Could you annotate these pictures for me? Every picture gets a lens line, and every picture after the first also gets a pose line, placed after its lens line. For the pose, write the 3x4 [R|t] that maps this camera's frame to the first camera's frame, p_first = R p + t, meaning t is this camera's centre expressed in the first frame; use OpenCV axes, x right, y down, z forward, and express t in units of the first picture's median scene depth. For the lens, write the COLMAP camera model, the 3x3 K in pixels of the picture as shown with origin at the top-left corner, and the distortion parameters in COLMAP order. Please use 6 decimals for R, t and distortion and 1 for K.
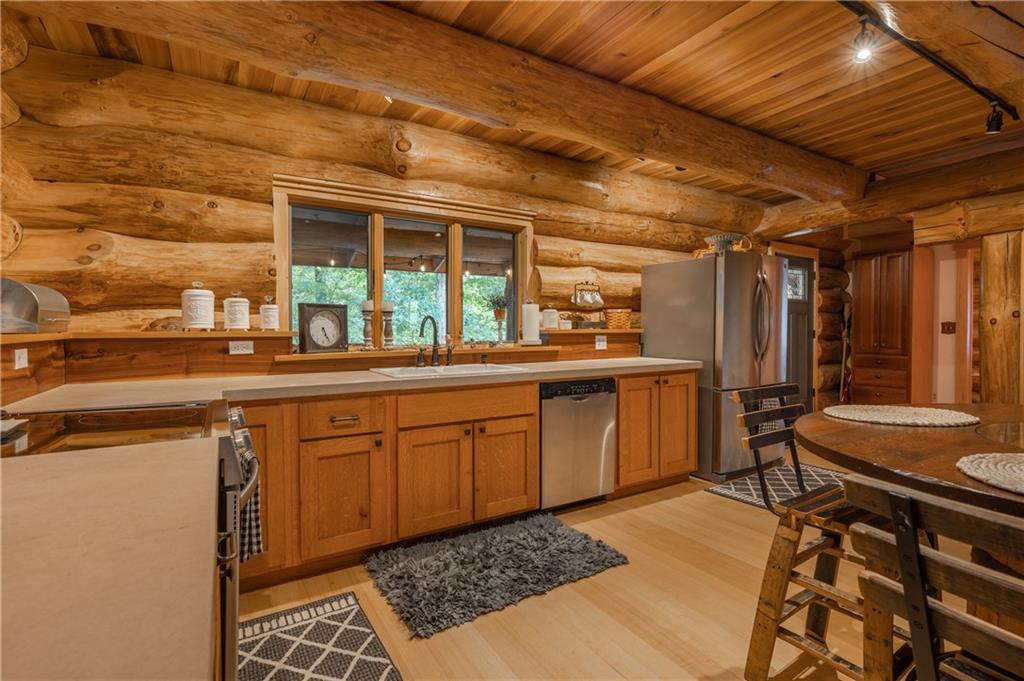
lens RADIAL K [[482.8, 0, 511.2], [0, 482.8, 337.2], [0, 0, 1]] dist [-0.002845, -0.000183]
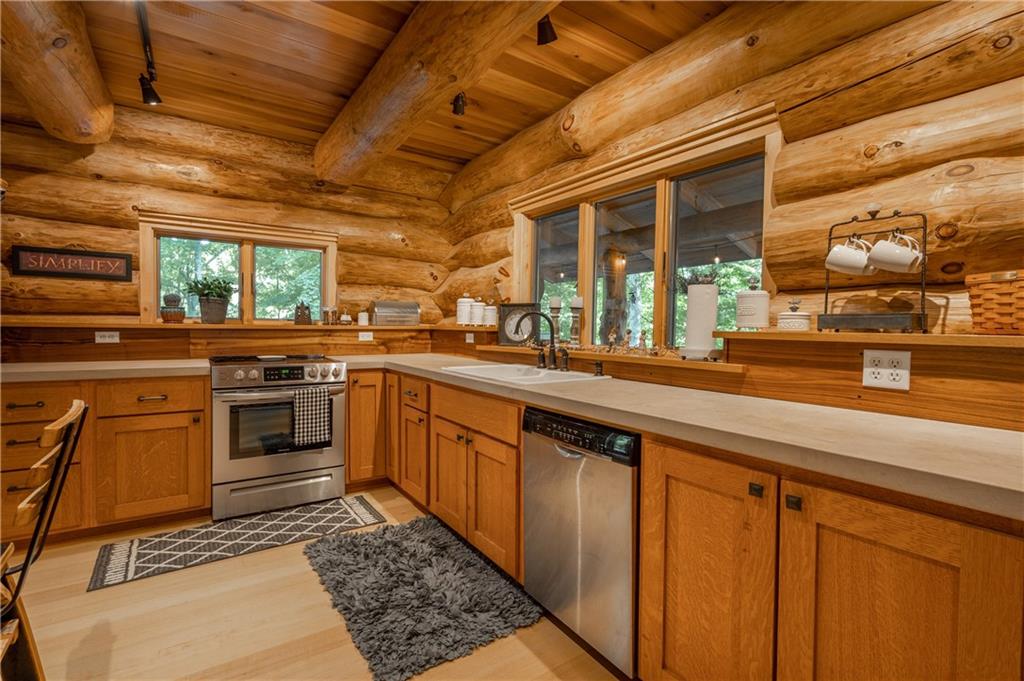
lens RADIAL K [[463.8, 0, 510.1], [0, 463.8, 340.9], [0, 0, 1]] dist [0.000046, 0.000405]
pose [[0.055628, 0.035420, -0.997823, 0.567910], [-0.033729, 0.998867, 0.033576, -0.014162], [0.997882, 0.031788, 0.056759, 0.749410]]
